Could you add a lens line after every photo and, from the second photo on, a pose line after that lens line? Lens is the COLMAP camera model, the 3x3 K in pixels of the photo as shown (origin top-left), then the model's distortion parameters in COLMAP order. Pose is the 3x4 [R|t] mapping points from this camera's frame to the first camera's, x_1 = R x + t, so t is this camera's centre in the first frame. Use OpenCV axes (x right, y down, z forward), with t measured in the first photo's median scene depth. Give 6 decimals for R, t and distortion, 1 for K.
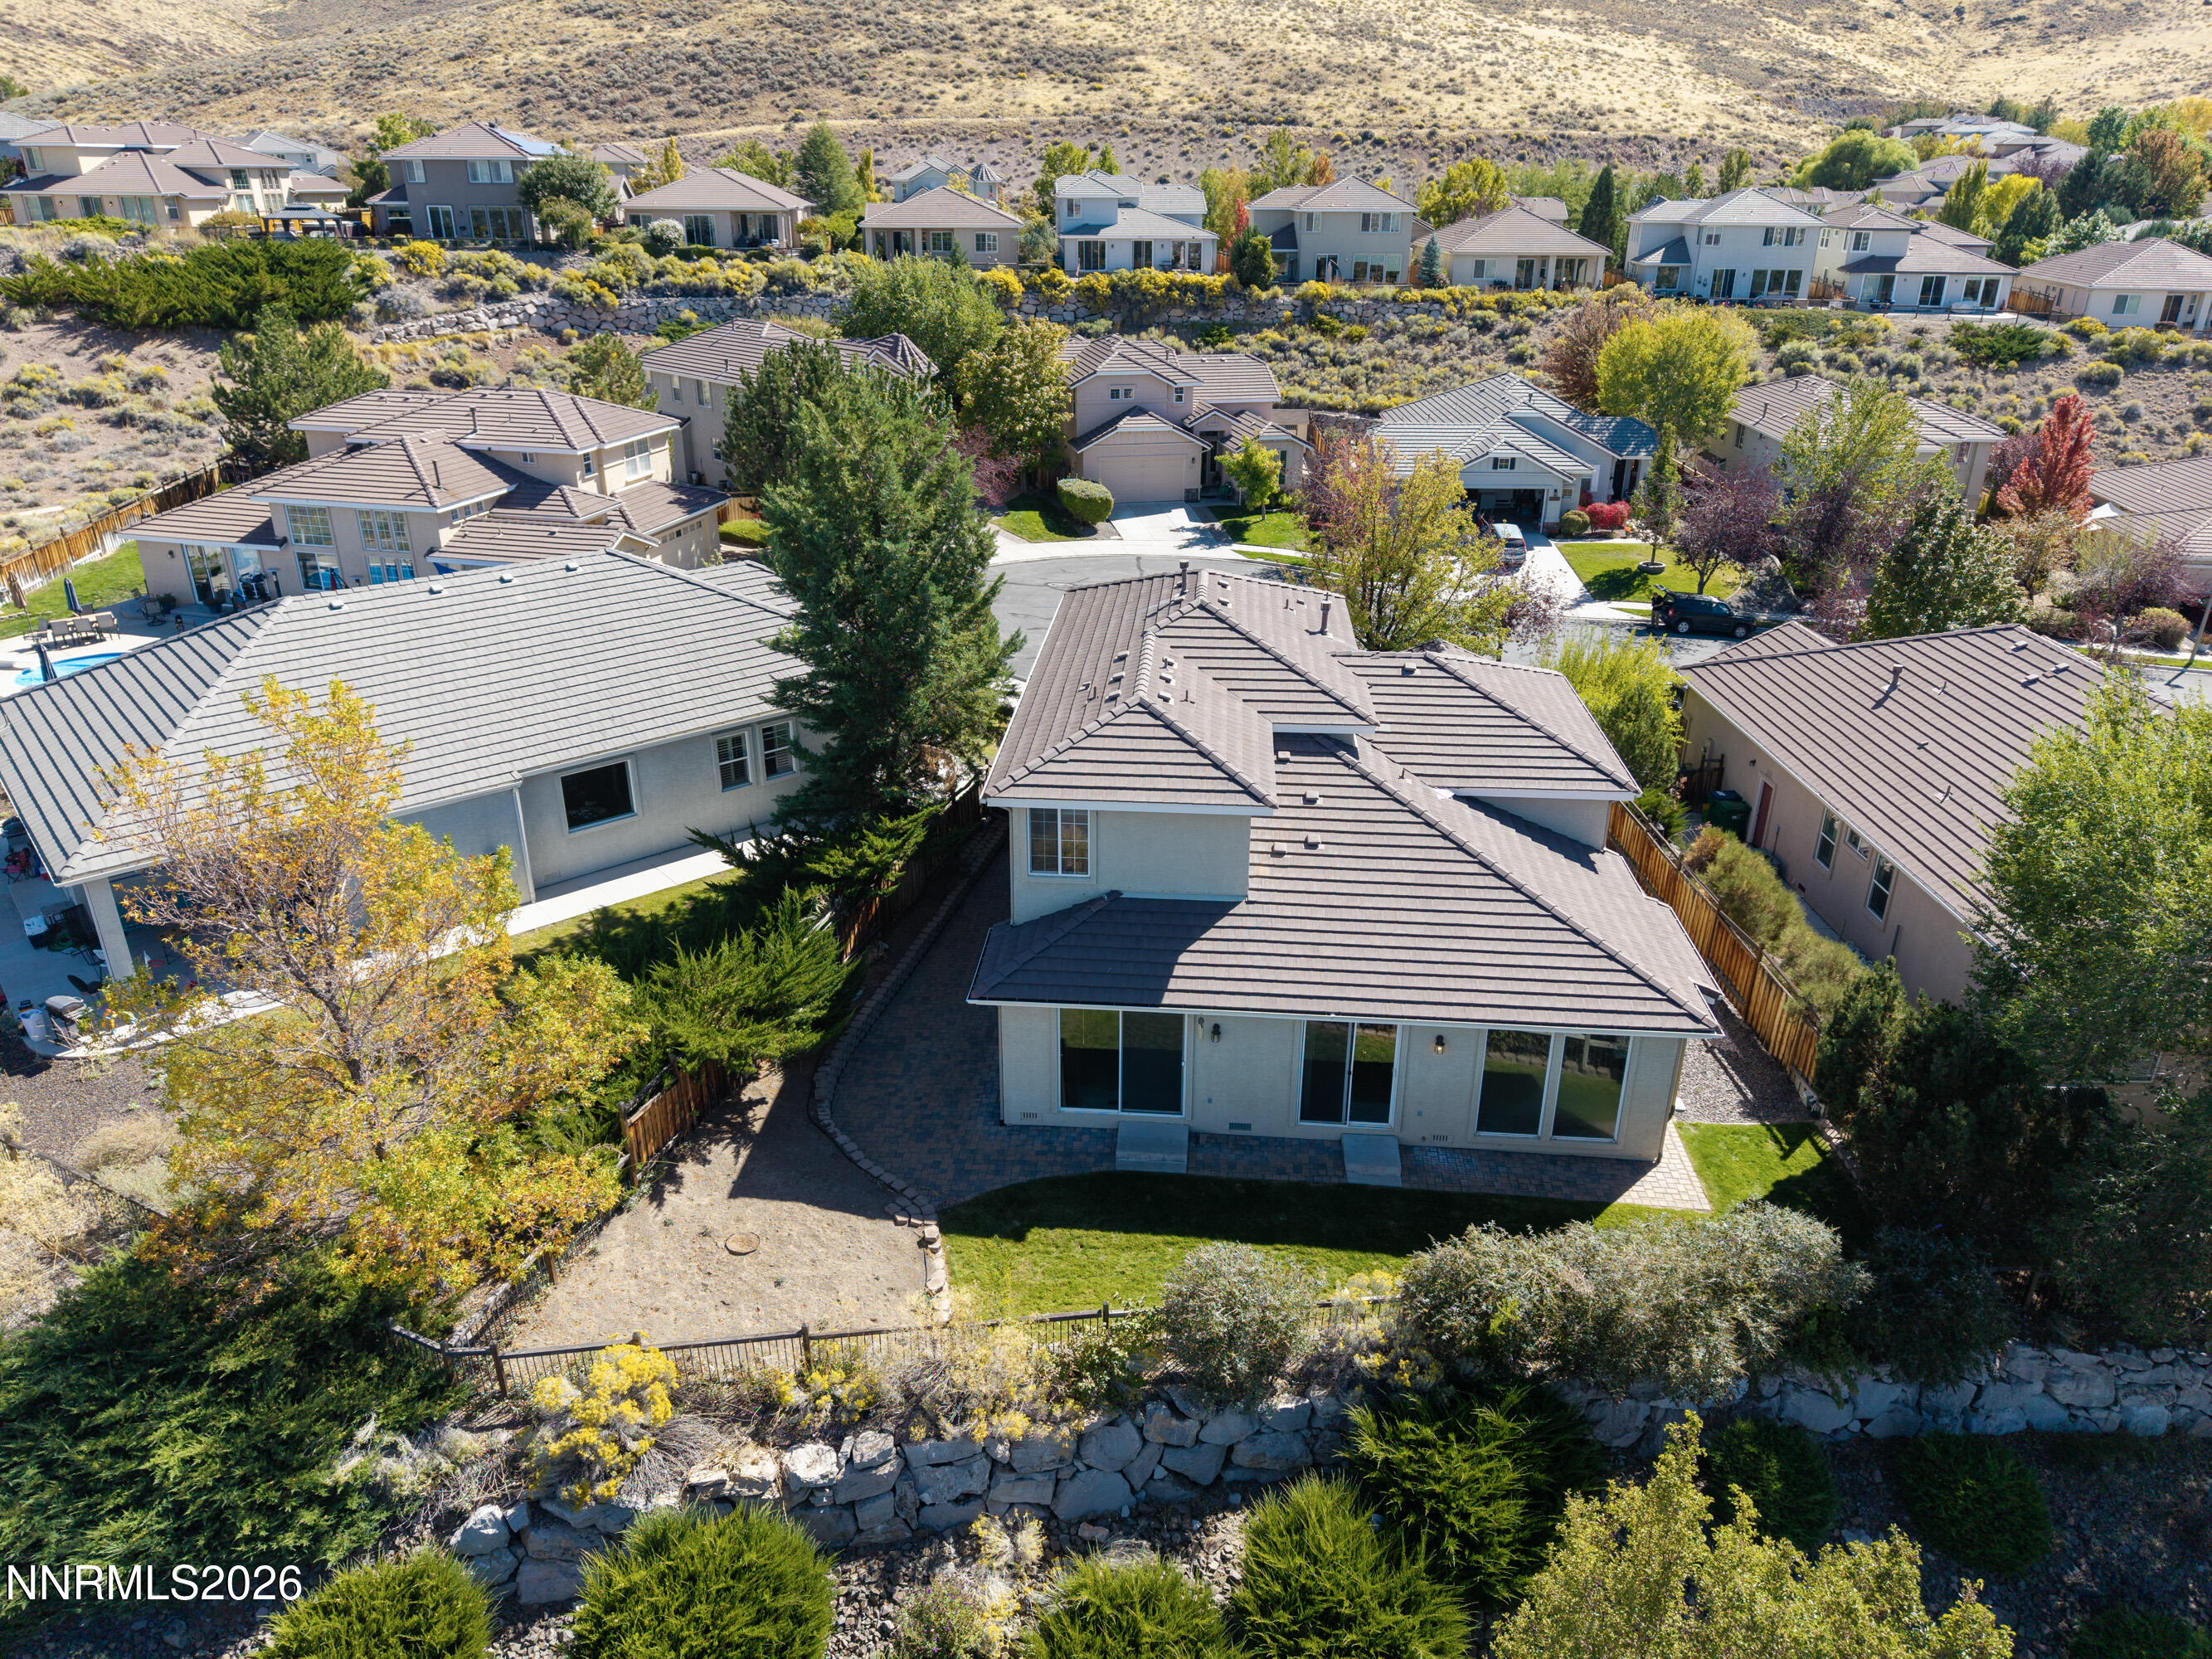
lens RADIAL K [[1493.9, 0, 1094.3], [0, 1493.9, 820.2], [0, 0, 1]] dist [0.026764, -0.022814]
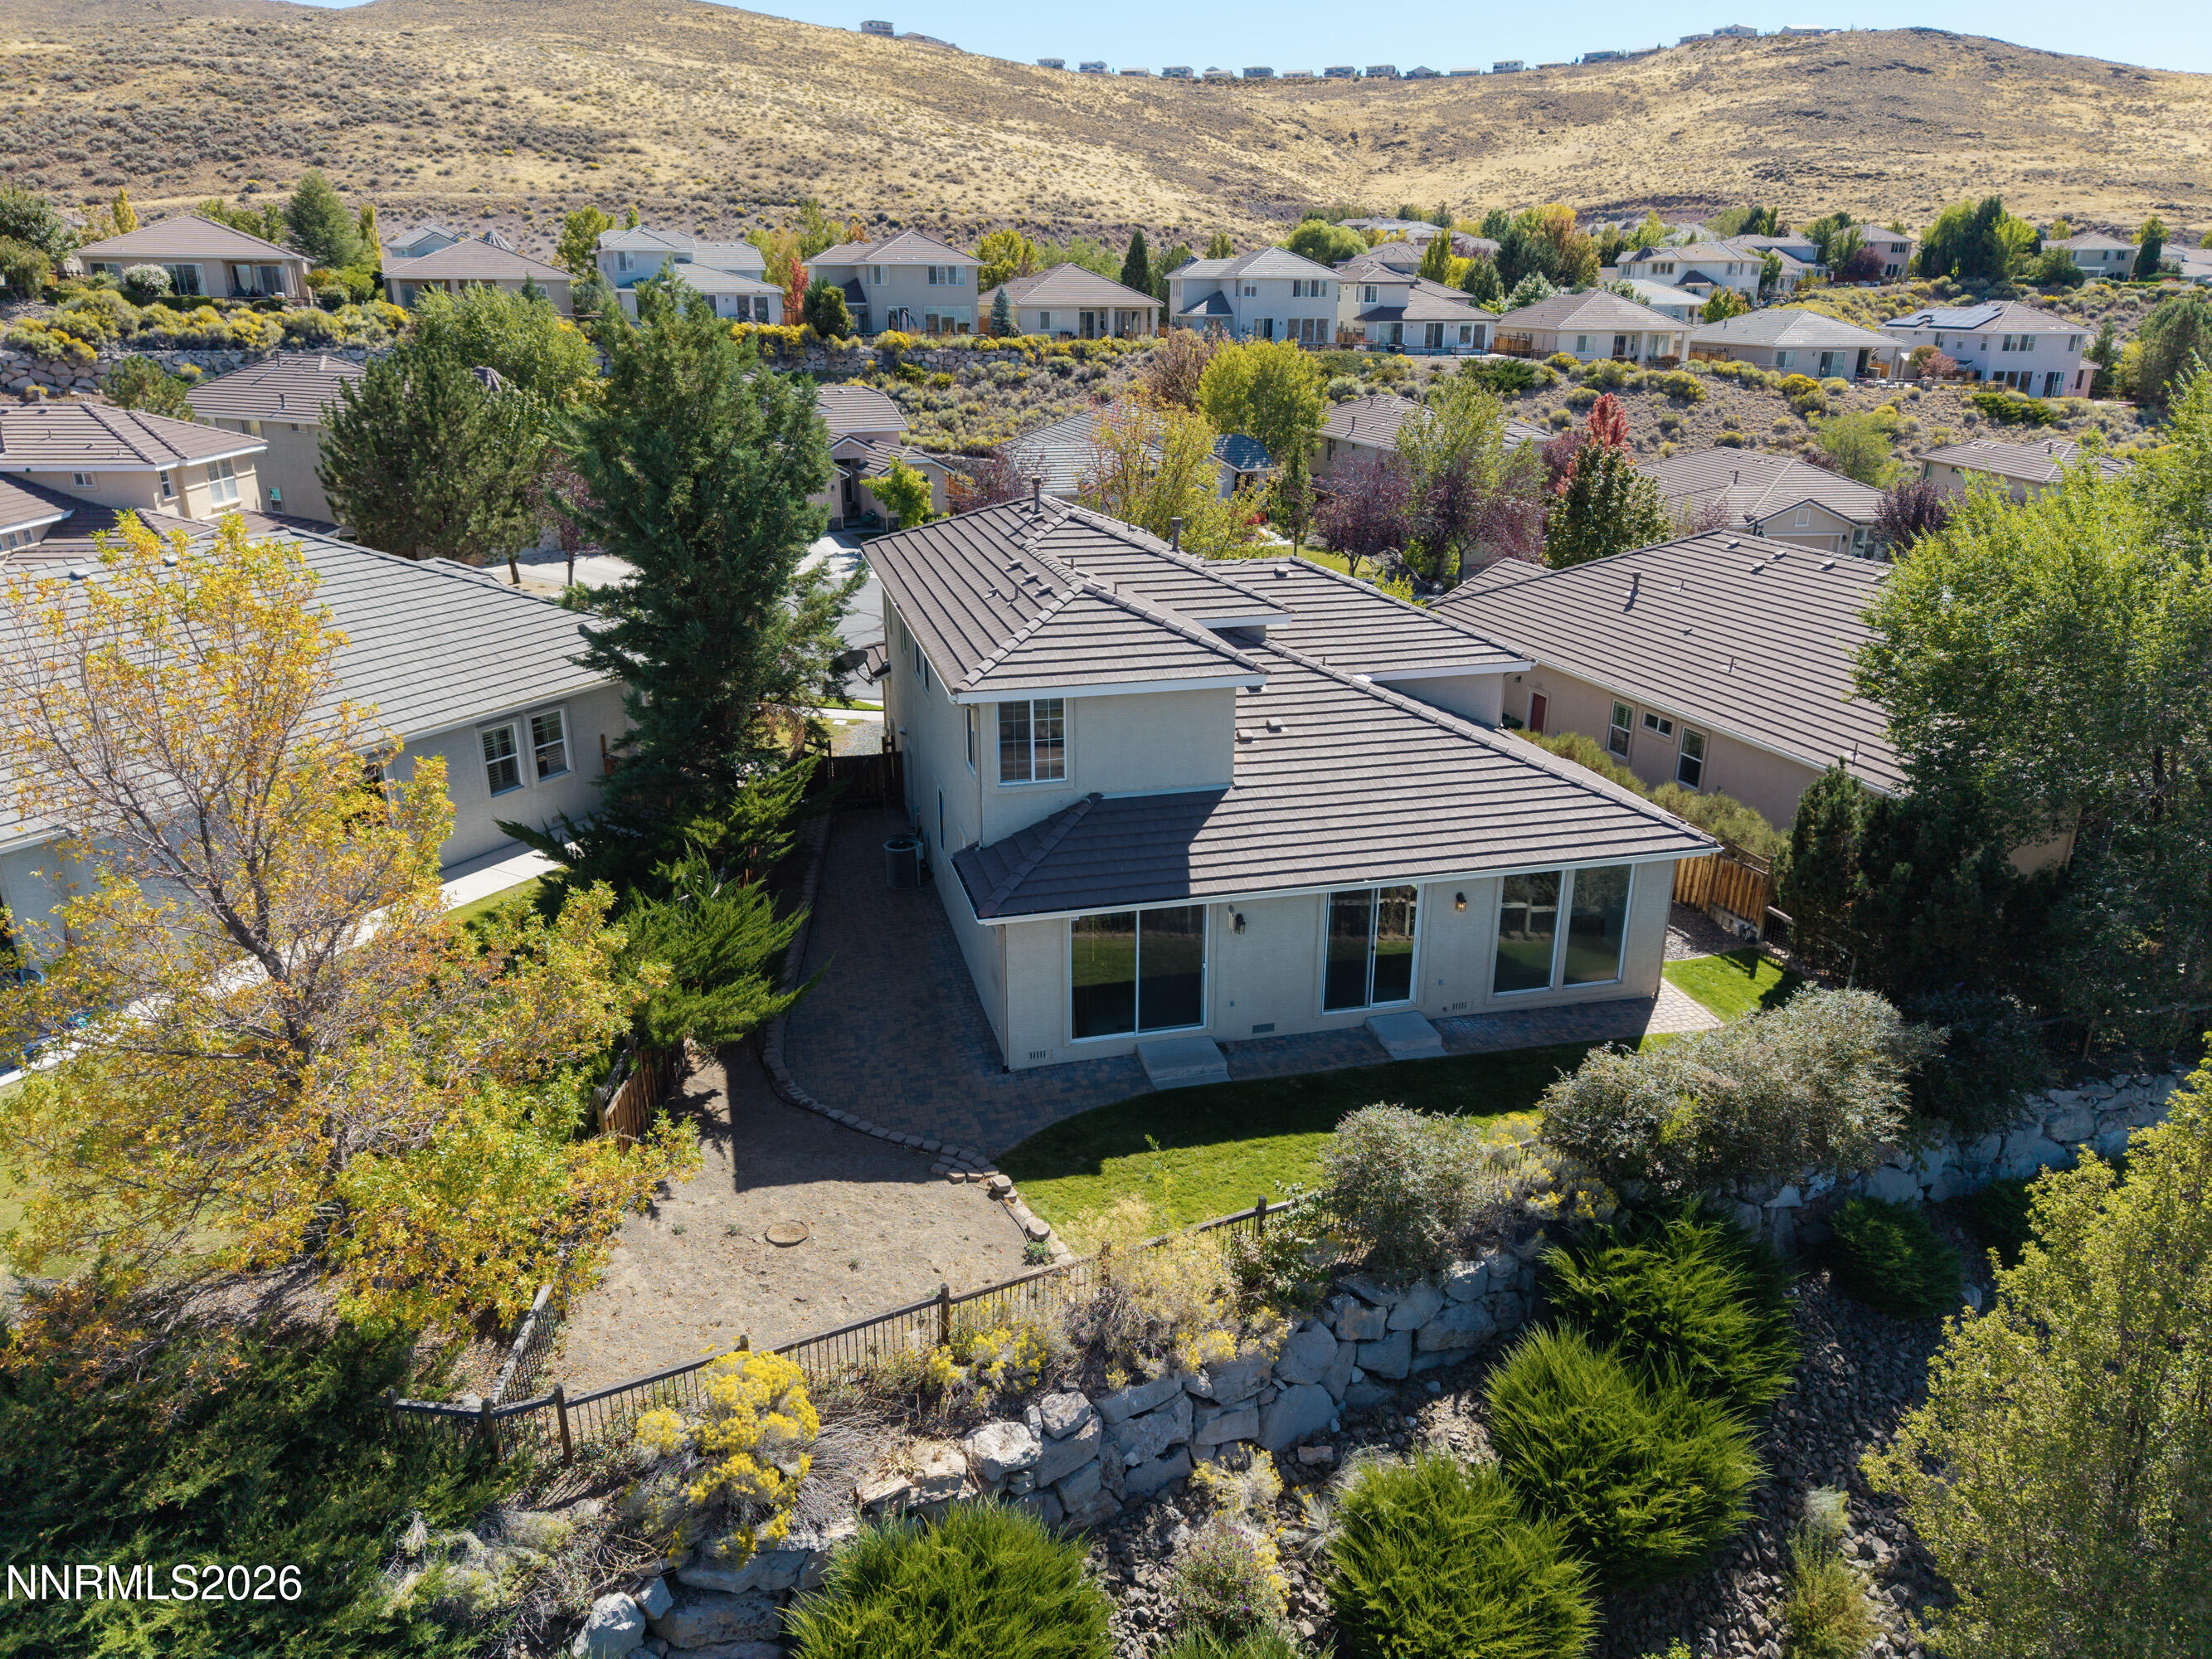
lens RADIAL K [[1493.9, 0, 1089.7], [0, 1493.9, 828.6], [0, 0, 1]] dist [0.026764, -0.022814]
pose [[0.945627, -0.109826, 0.306150, -0.202306], [0.129097, 0.990684, -0.043361, 0.081863], [-0.298536, 0.080526, 0.950995, 0.112609]]
